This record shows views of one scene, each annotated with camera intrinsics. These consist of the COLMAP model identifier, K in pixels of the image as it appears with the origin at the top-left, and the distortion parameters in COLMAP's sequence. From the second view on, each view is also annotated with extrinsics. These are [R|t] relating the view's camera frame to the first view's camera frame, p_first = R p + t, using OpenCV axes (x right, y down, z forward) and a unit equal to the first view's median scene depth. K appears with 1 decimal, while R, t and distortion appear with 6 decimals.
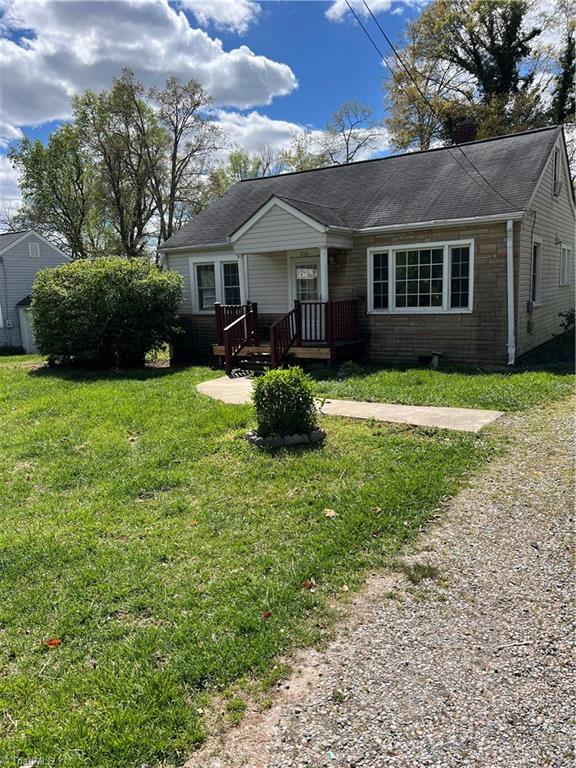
lens RADIAL K [[582.6, 0, 282.4], [0, 582.6, 388.1], [0, 0, 1]] dist [0.050203, -0.063414]
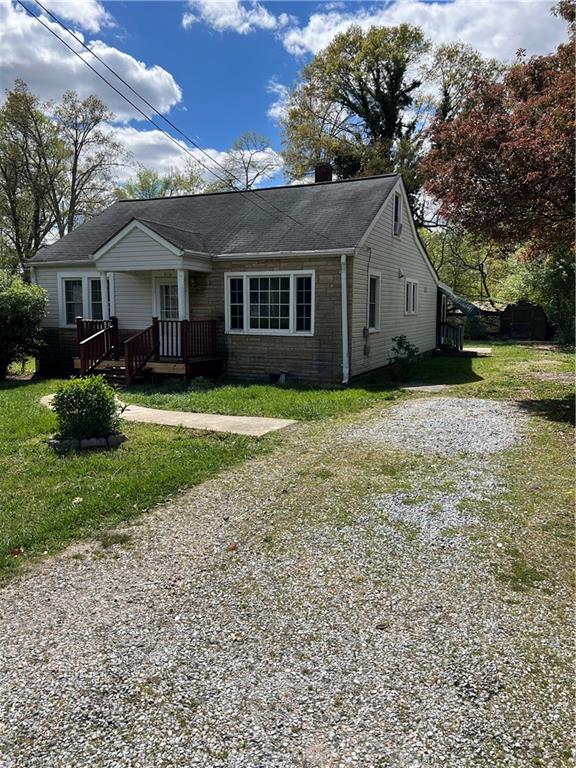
lens RADIAL K [[582.6, 0, 292.1], [0, 582.6, 389.1], [0, 0, 1]] dist [0.050203, -0.063414]
pose [[0.987721, 0.019275, 0.155033, 0.111626], [-0.014013, 0.999290, -0.034960, 0.010670], [-0.155597, 0.032358, 0.987291, -0.075555]]
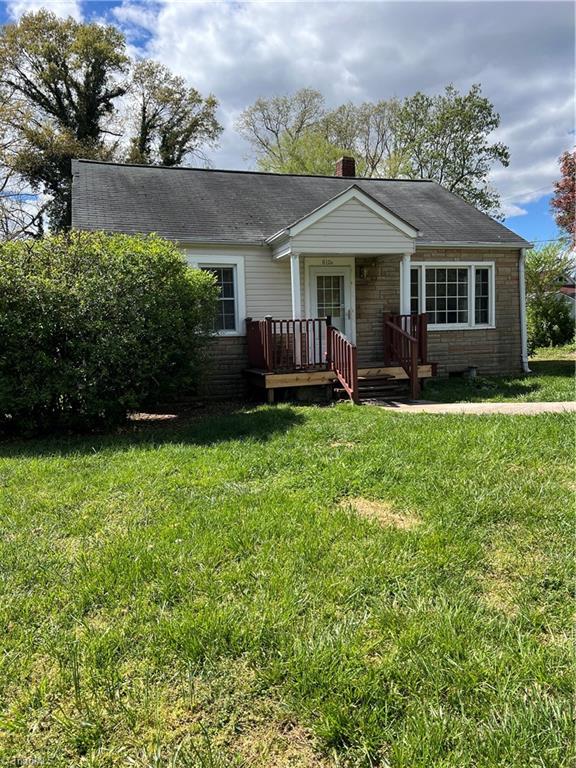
lens RADIAL K [[582.6, 0, 283.8], [0, 582.6, 383.3], [0, 0, 1]] dist [0.050203, -0.063414]
pose [[0.619109, -0.055868, 0.783316, -0.764161], [0.137463, 0.989776, -0.038053, -0.037638], [-0.773181, 0.131235, 0.620459, 0.620462]]
